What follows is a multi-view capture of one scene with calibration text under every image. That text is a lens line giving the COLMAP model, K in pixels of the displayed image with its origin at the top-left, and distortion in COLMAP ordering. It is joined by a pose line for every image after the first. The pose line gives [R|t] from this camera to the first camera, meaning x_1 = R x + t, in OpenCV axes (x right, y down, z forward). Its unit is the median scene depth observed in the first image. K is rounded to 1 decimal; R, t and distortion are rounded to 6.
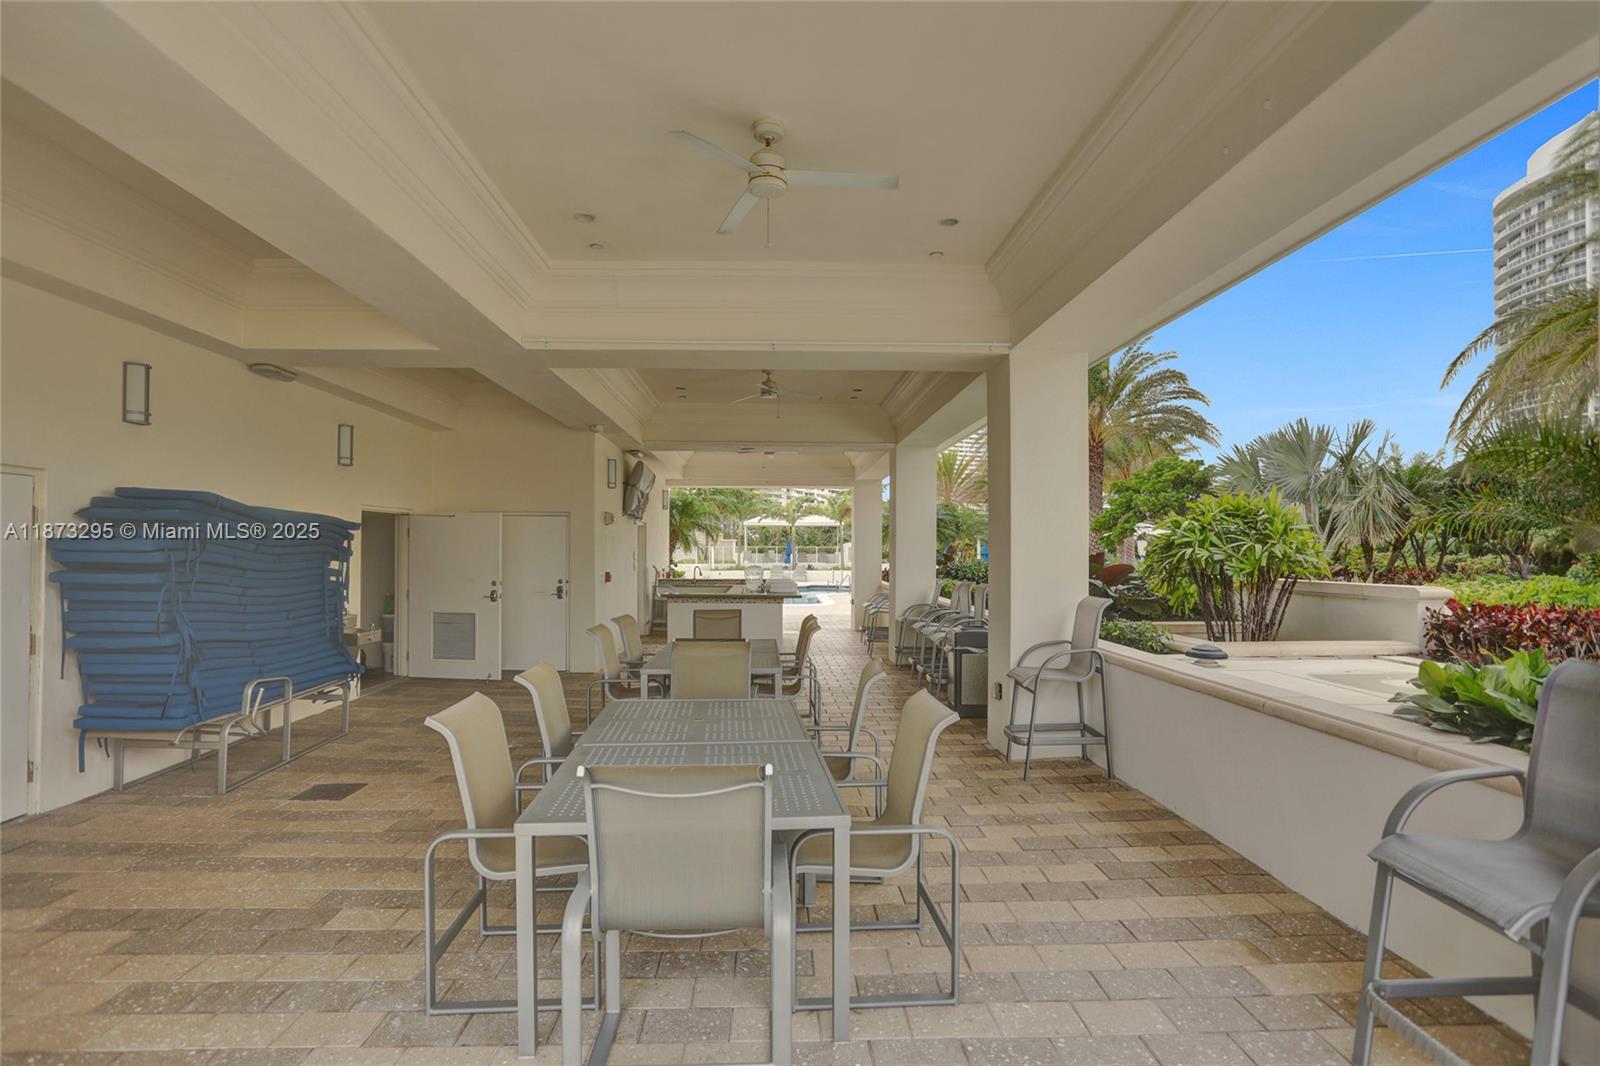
lens RADIAL K [[777.5, 0, 778.8], [0, 777.5, 537.6], [0, 0, 1]] dist [-0.061649, 0.029316]
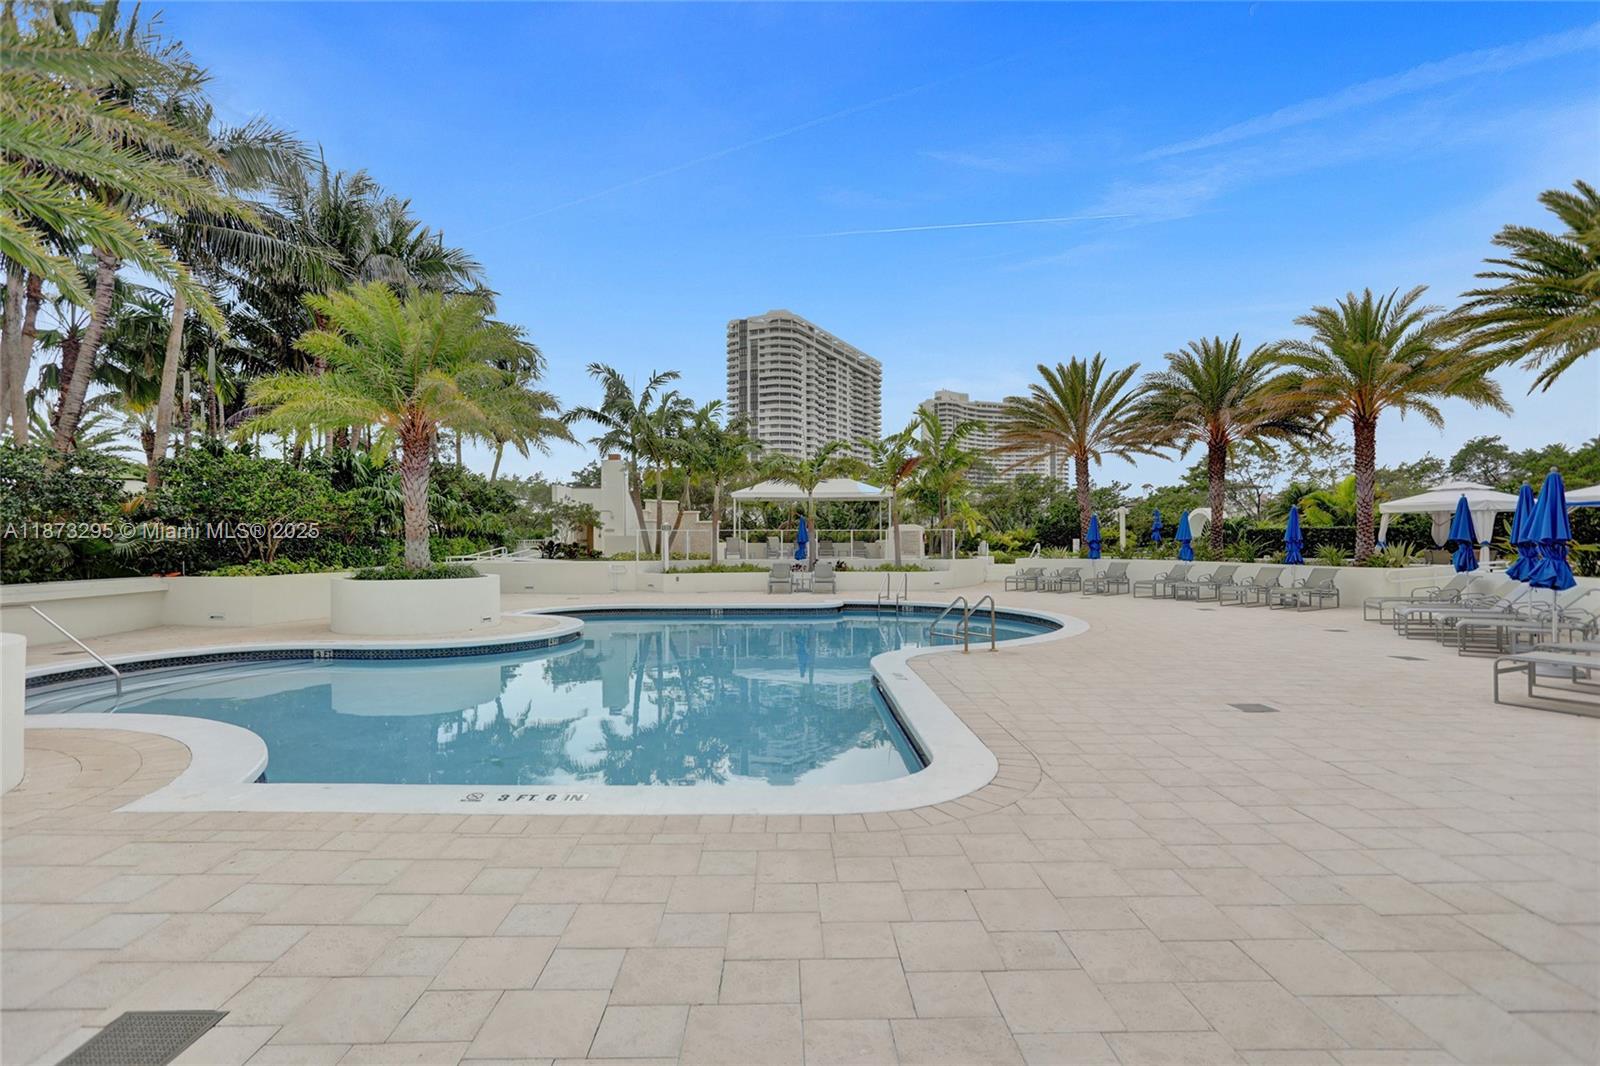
lens RADIAL K [[777.5, 0, 778.8], [0, 777.5, 537.6], [0, 0, 1]] dist [-0.061649, 0.029316]
pose [[0.999593, -0.005346, -0.028009, 0.011209], [0.005674, 0.999916, 0.011633, 0.010435], [0.027944, -0.011788, 0.999540, 0.425052]]
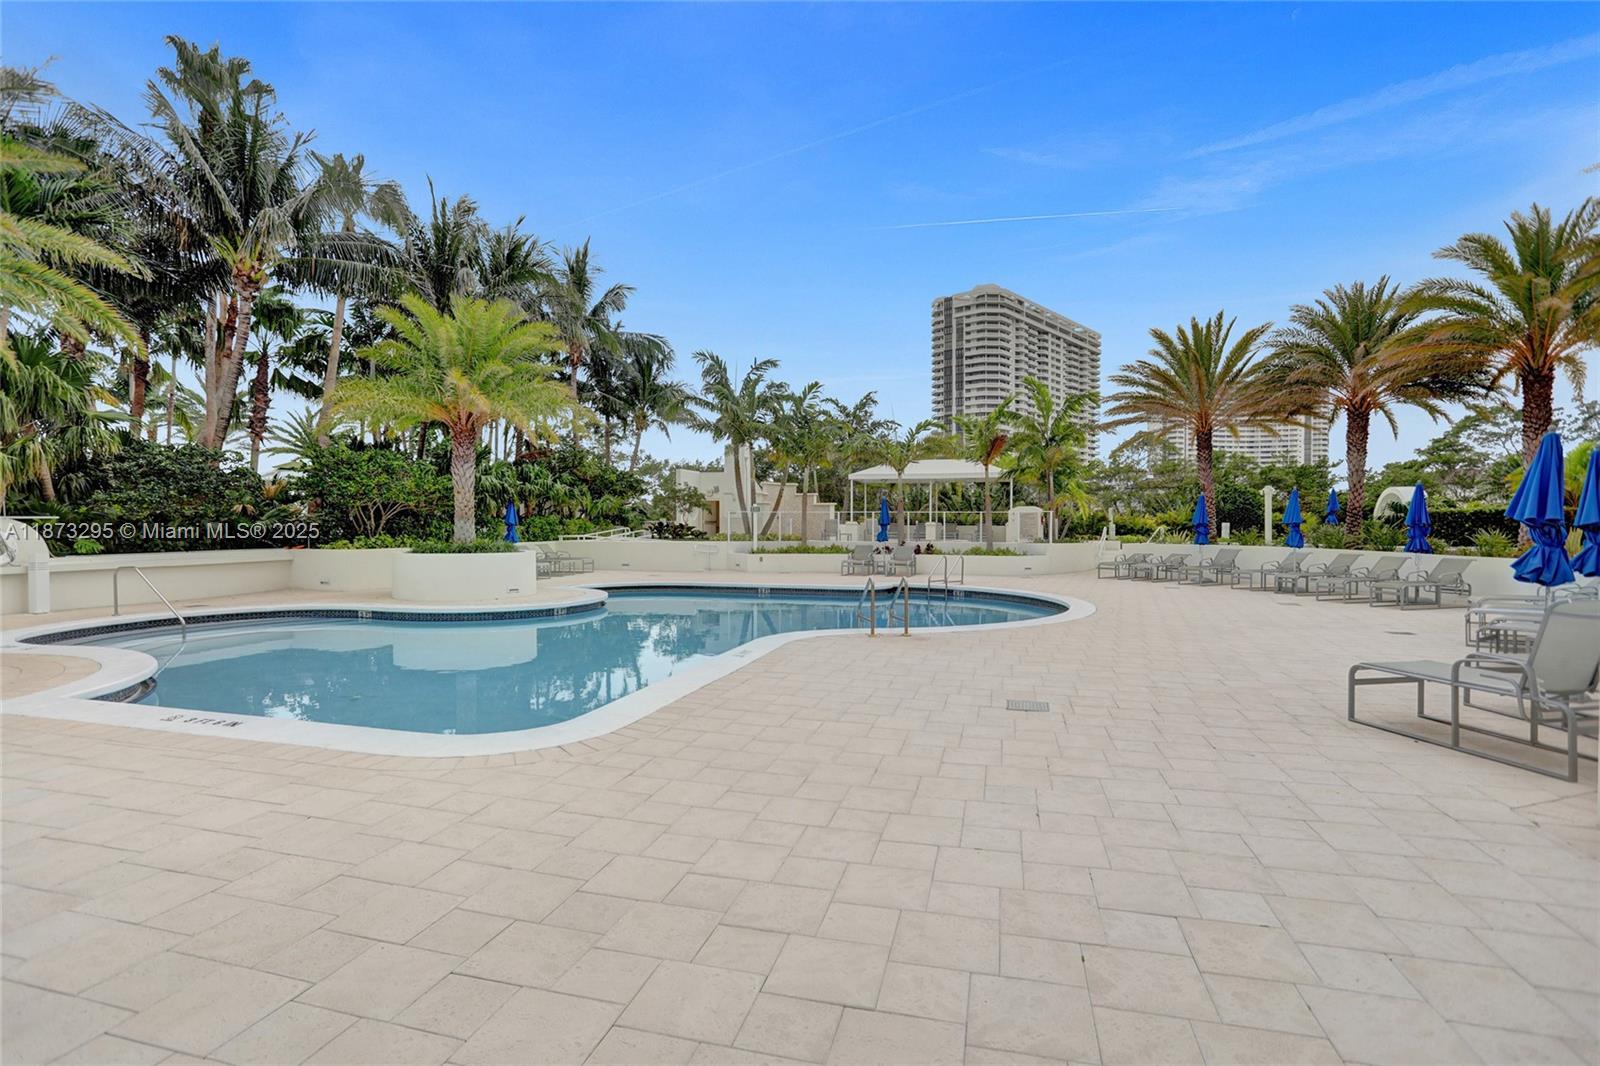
lens RADIAL K [[777.5, 0, 778.8], [0, 777.5, 537.6], [0, 0, 1]] dist [-0.061649, 0.029316]
pose [[0.954592, 0.004555, -0.297883, 0.100013], [0.005107, 0.999486, 0.031651, 0.012109], [0.297874, -0.031735, 0.954078, 0.435376]]
